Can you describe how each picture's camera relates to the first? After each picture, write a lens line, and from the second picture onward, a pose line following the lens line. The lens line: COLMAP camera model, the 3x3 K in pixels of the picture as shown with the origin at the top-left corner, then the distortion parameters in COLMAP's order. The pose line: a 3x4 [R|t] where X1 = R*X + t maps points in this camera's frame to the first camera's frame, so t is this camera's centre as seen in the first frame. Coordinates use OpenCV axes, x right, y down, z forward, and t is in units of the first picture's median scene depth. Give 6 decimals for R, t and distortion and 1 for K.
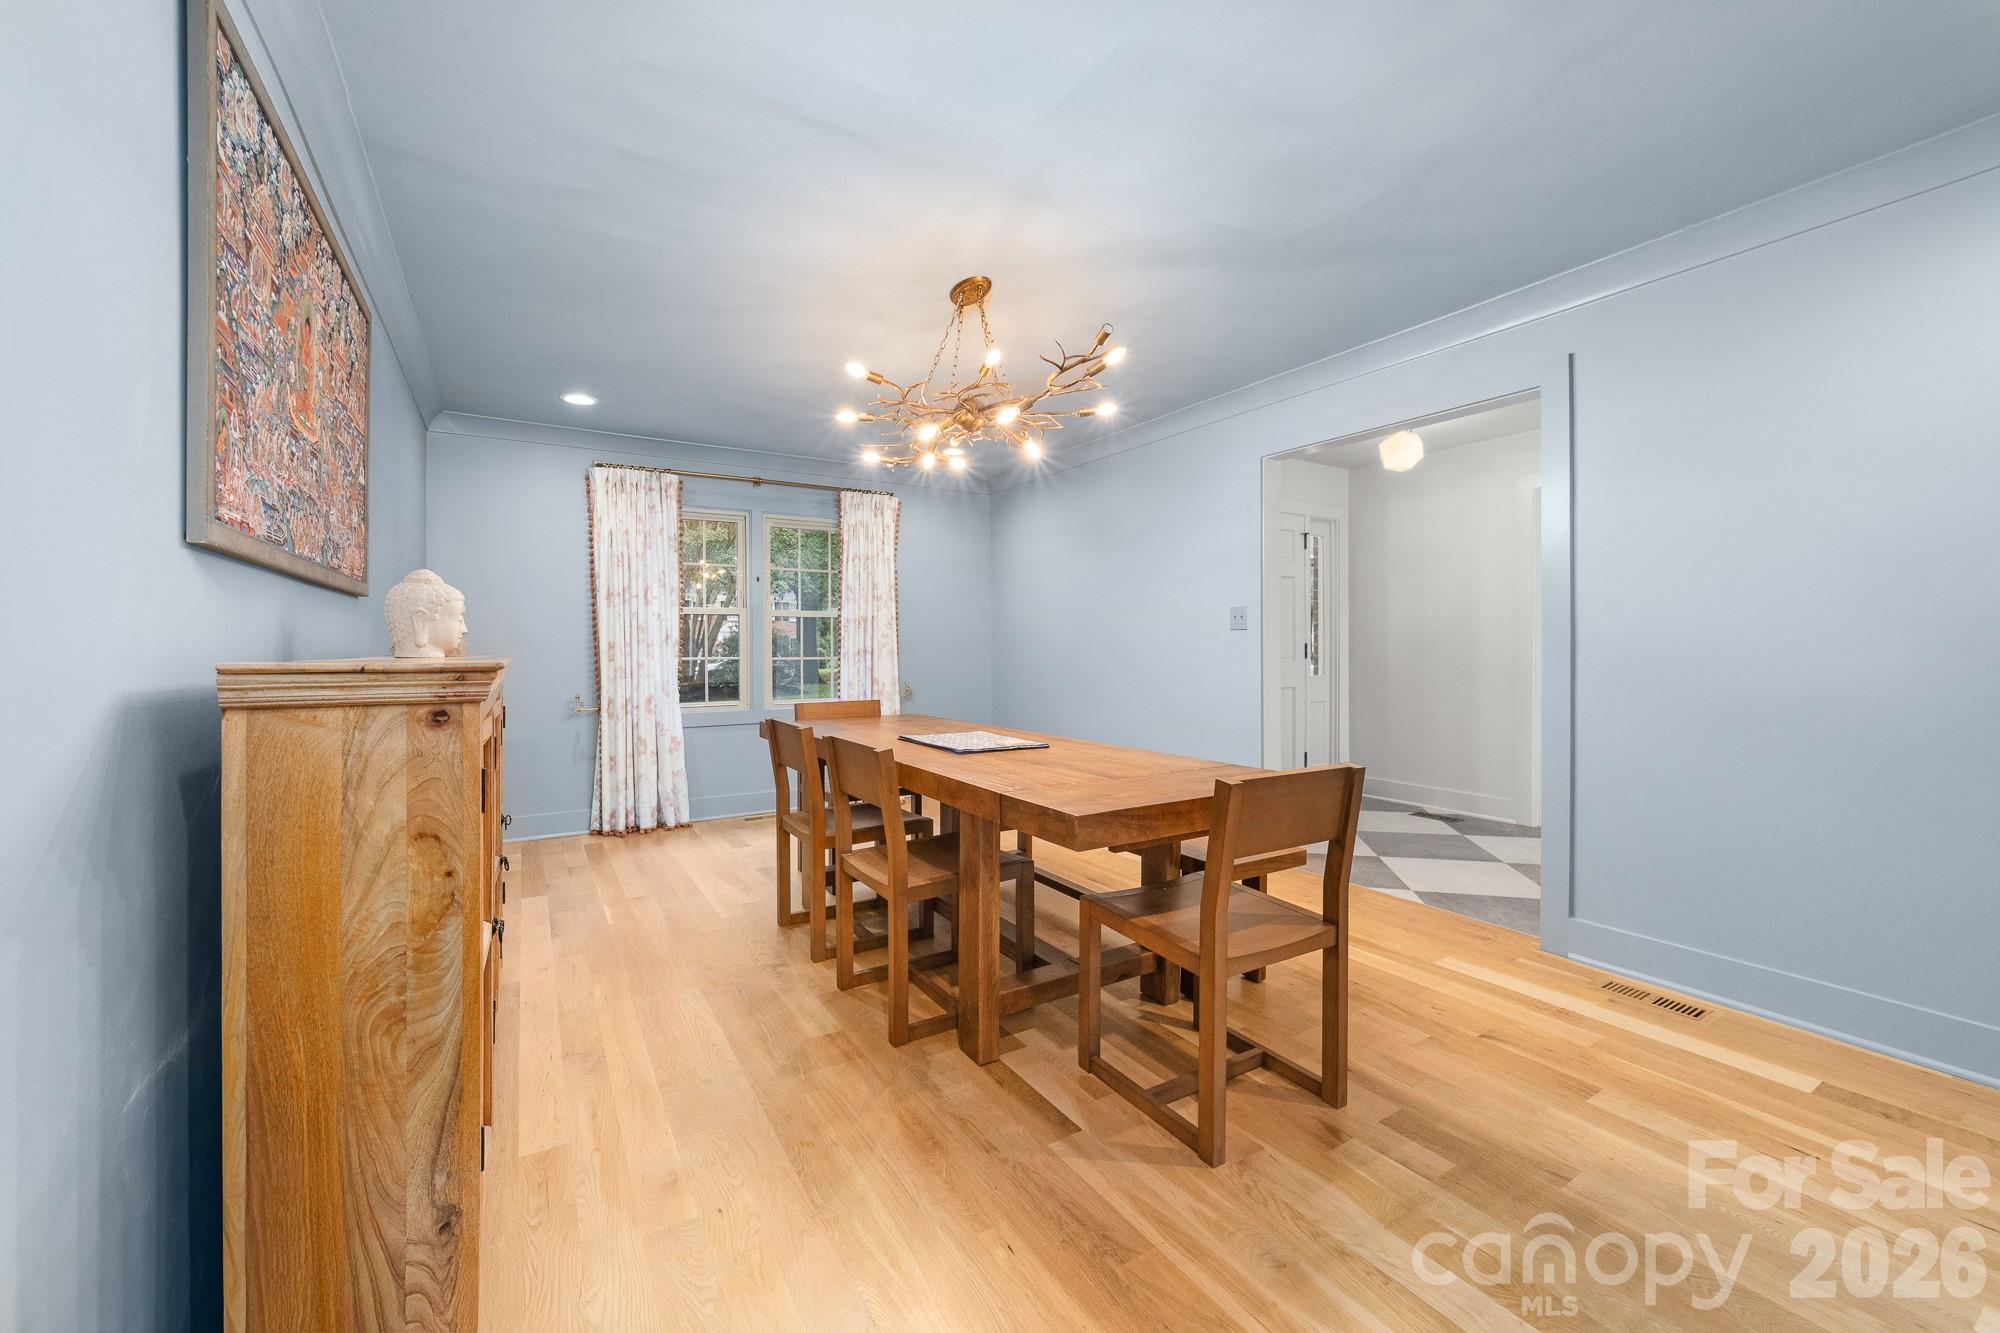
lens RADIAL K [[777.3, 0, 994.7], [0, 777.3, 664.5], [0, 0, 1]] dist [0.013987, 0.000268]
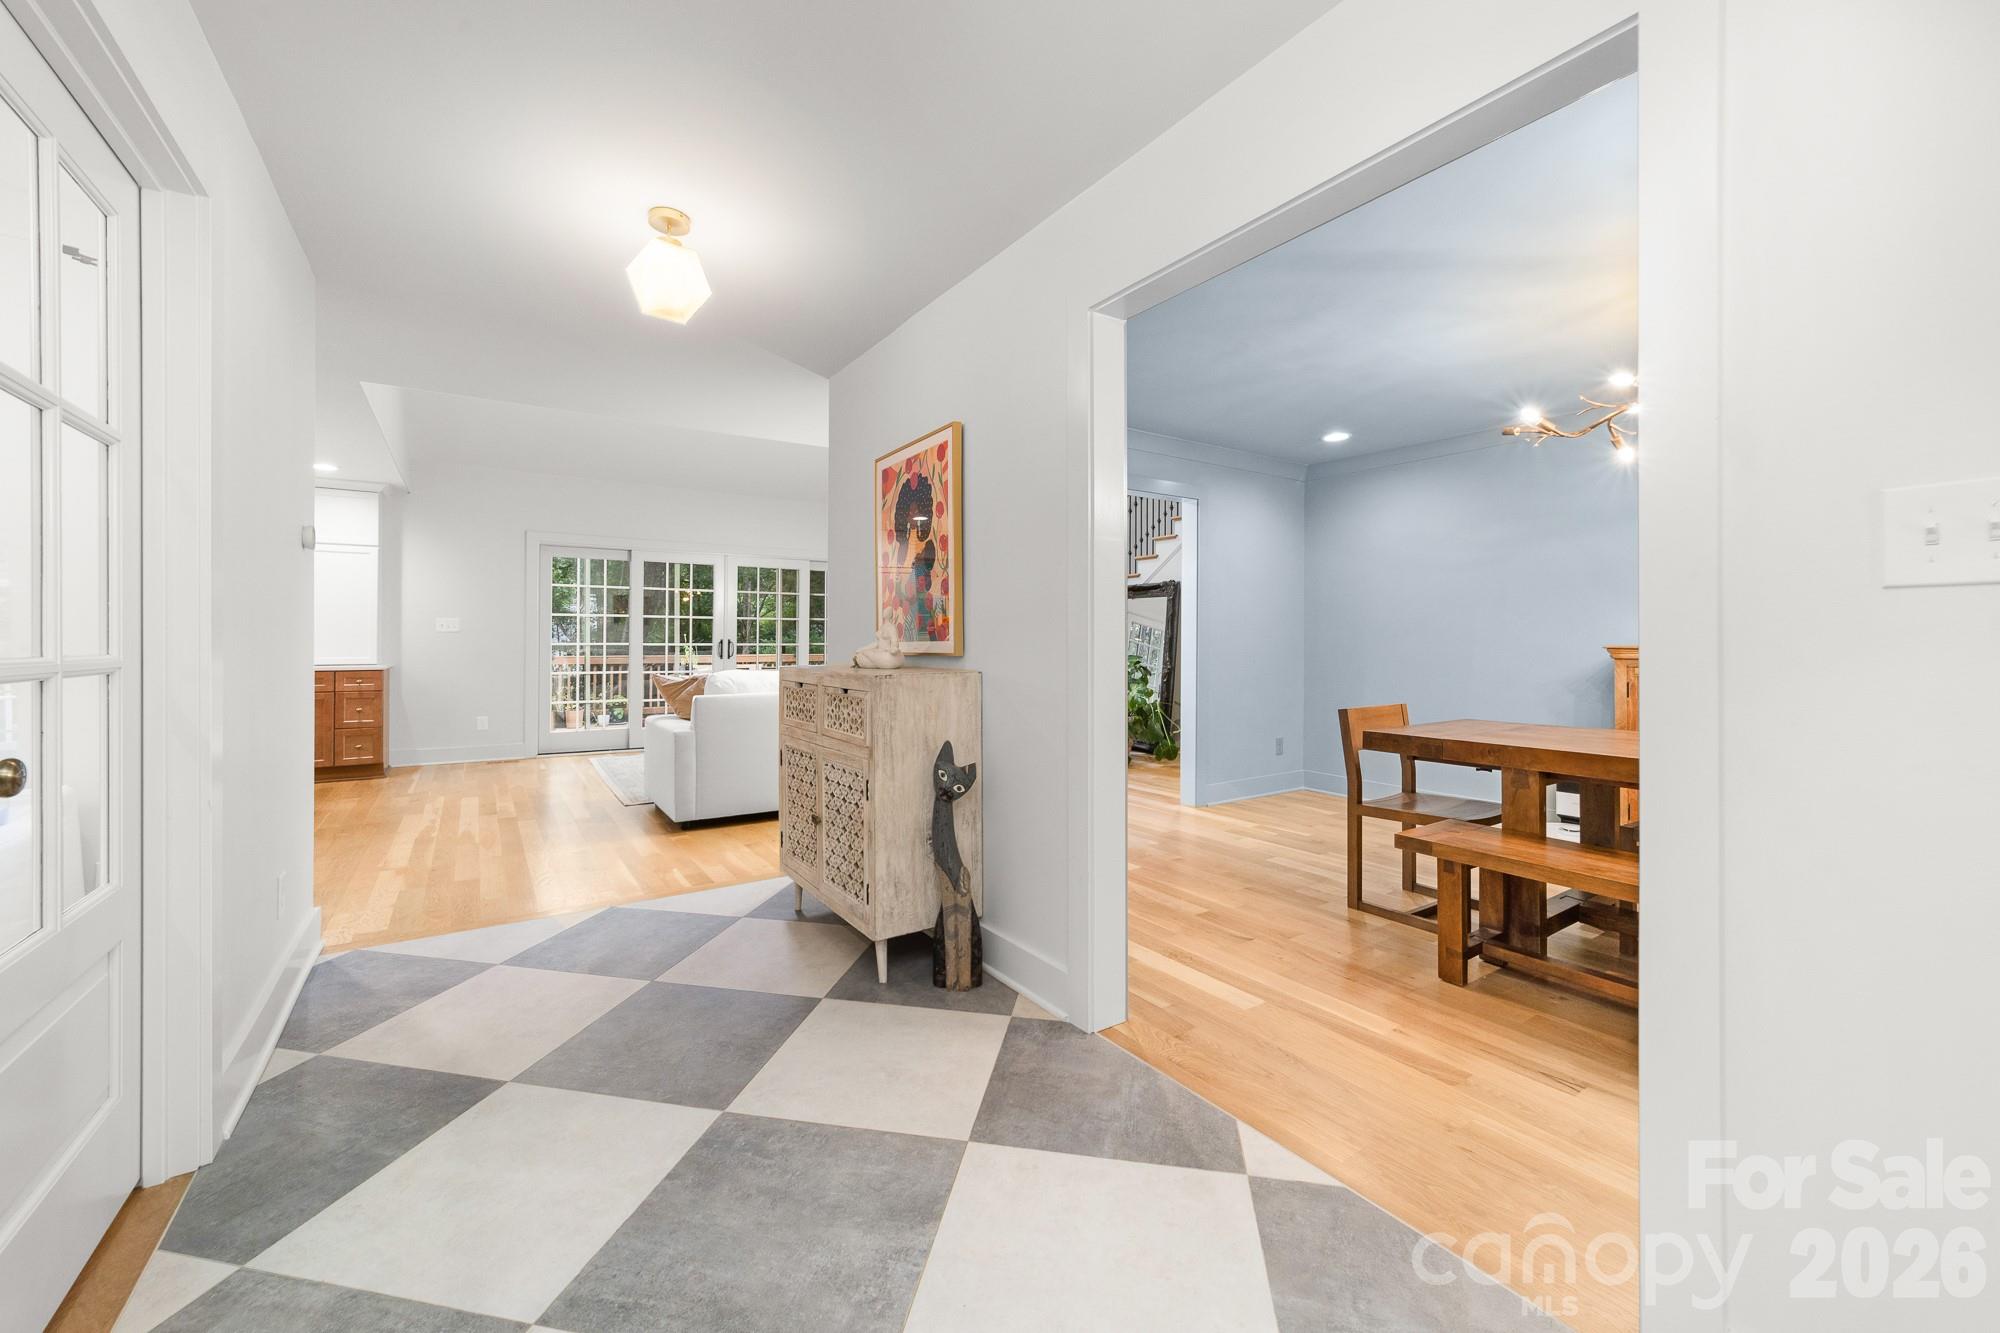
lens RADIAL K [[779.0, 0, 988.7], [0, 779.0, 643.5], [0, 0, 1]] dist [0.000815, 0.000551]
pose [[-0.999247, -0.002113, -0.038736, 1.140581], [-0.002423, 0.999965, 0.007960, -0.031137], [0.038718, 0.008047, -0.999218, 2.338006]]
